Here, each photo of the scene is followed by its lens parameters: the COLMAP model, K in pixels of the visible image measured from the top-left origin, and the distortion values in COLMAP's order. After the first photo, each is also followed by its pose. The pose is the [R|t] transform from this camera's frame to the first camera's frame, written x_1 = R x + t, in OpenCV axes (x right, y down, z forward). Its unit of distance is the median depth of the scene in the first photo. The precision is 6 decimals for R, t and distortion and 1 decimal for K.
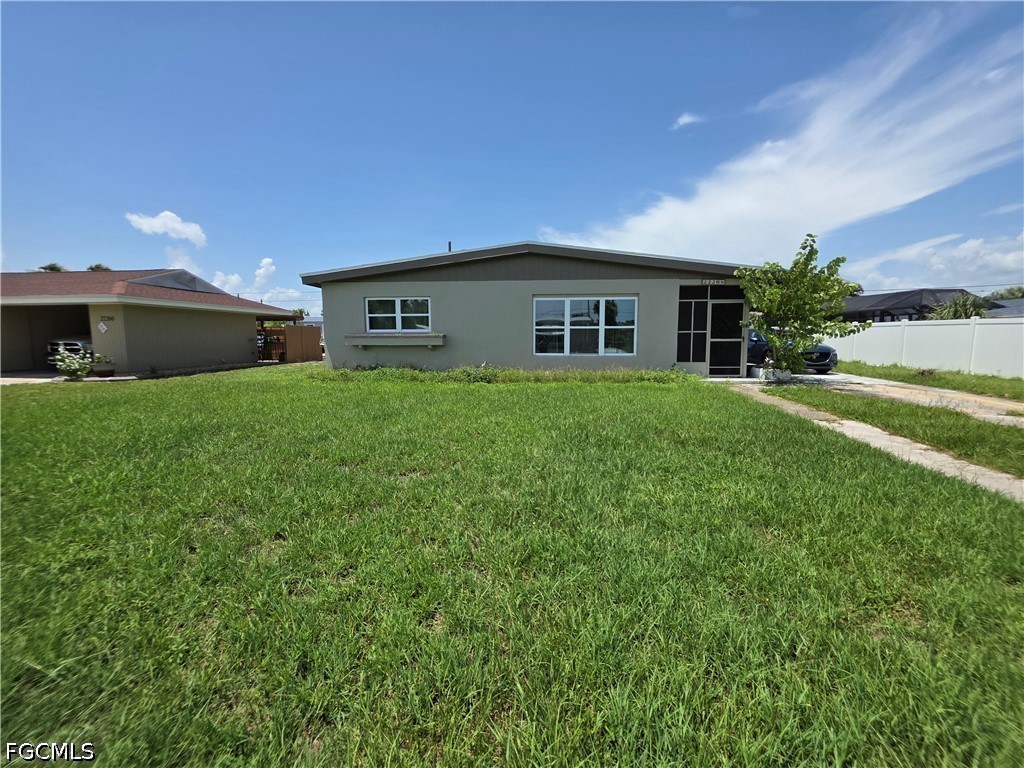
lens RADIAL K [[409.9, 0, 512.3], [0, 409.9, 377.0], [0, 0, 1]] dist [0.000395, 0.000276]
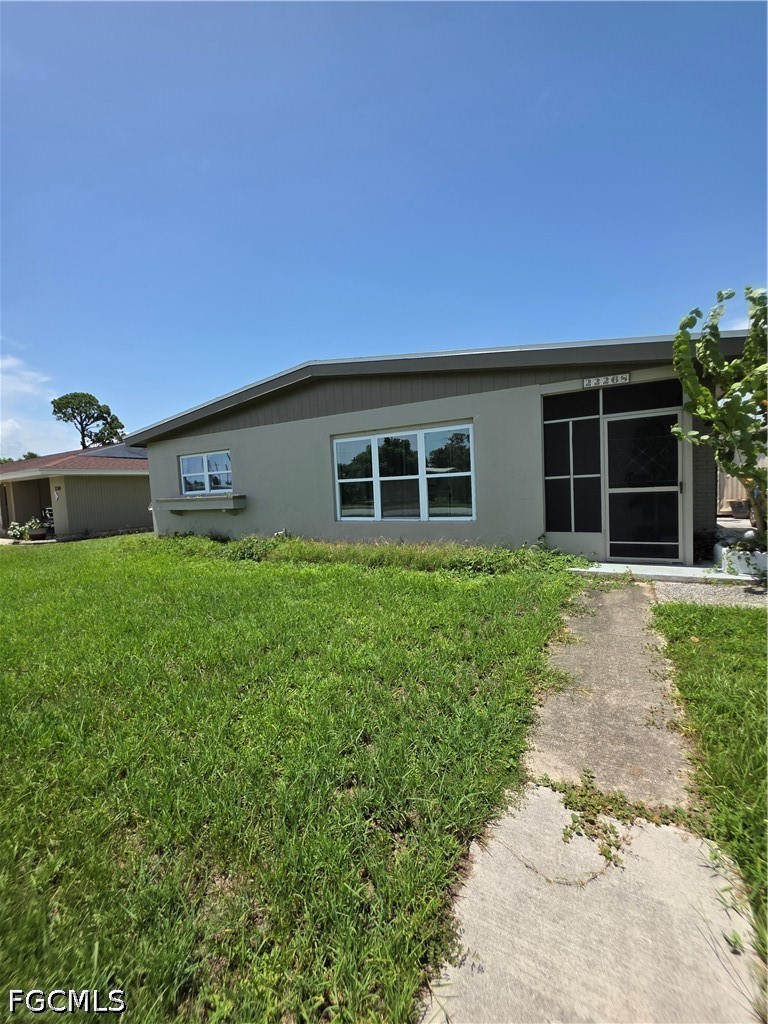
lens RADIAL K [[409.9, 0, 384.3], [0, 409.9, 509.6], [0, 0, 1]] dist [0.000395, 0.000276]
pose [[0.913390, -0.017504, -0.406709, 0.635715], [0.003907, 0.999406, -0.034237, -0.072075], [0.407066, 0.029683, 0.912916, 0.591489]]
